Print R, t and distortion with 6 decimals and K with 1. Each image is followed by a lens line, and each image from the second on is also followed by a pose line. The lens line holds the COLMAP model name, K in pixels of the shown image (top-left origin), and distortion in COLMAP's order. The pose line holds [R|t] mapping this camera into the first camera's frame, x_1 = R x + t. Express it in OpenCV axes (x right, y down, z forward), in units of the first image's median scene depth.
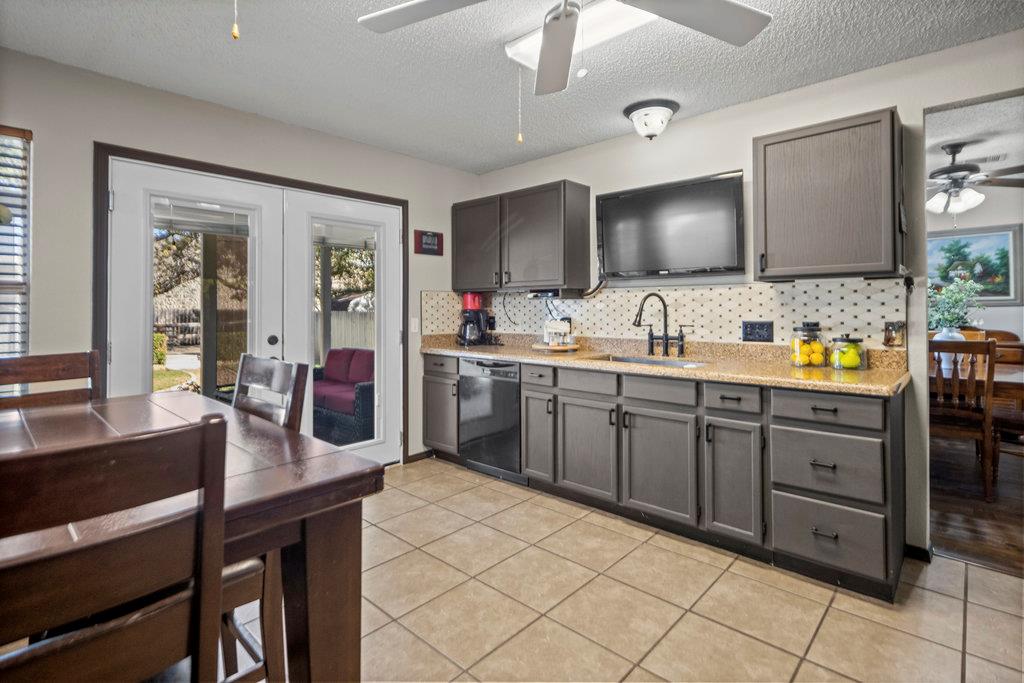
lens RADIAL K [[496.3, 0, 516.0], [0, 496.3, 302.3], [0, 0, 1]] dist [0.000595, -0.000645]
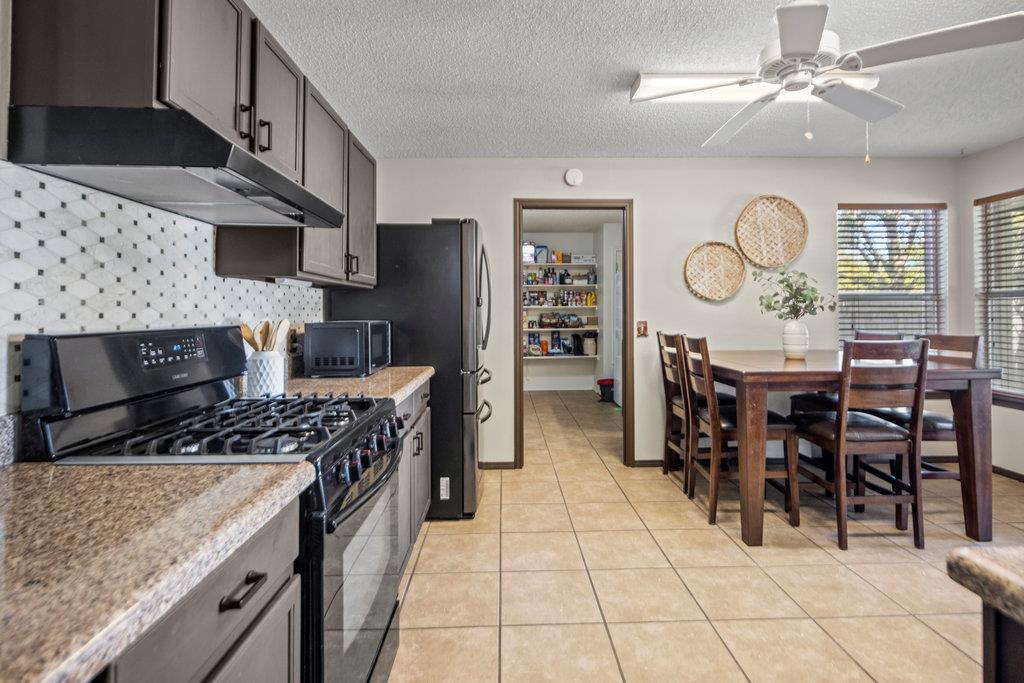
lens RADIAL K [[496.3, 0, 516.0], [0, 496.3, 302.3], [0, 0, 1]] dist [0.000595, -0.000645]
pose [[-0.717684, -0.007586, -0.696327, 0.928341], [0.014046, 0.999580, -0.025367, 0.007569], [0.696227, -0.027986, -0.717276, 0.797518]]
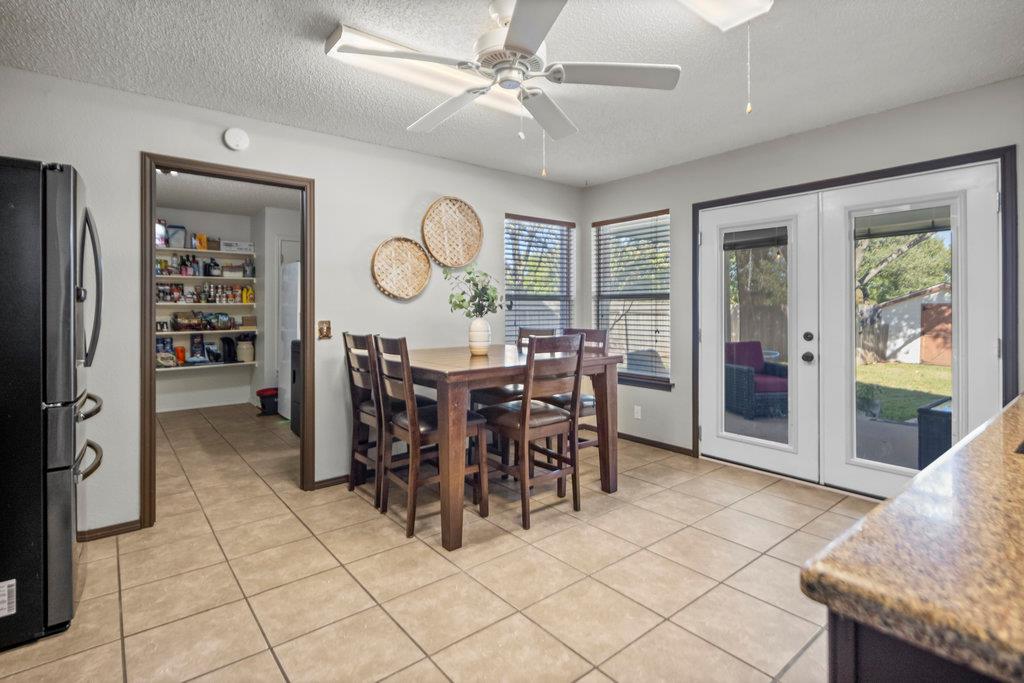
lens RADIAL K [[502.6, 0, 518.6], [0, 502.6, 305.9], [0, 0, 1]] dist [0.013205, -0.007218]
pose [[-0.140728, -0.002705, -0.990045, 0.846734], [0.014788, 0.999879, -0.004834, 0.006752], [0.989938, -0.015321, -0.140671, 0.666867]]
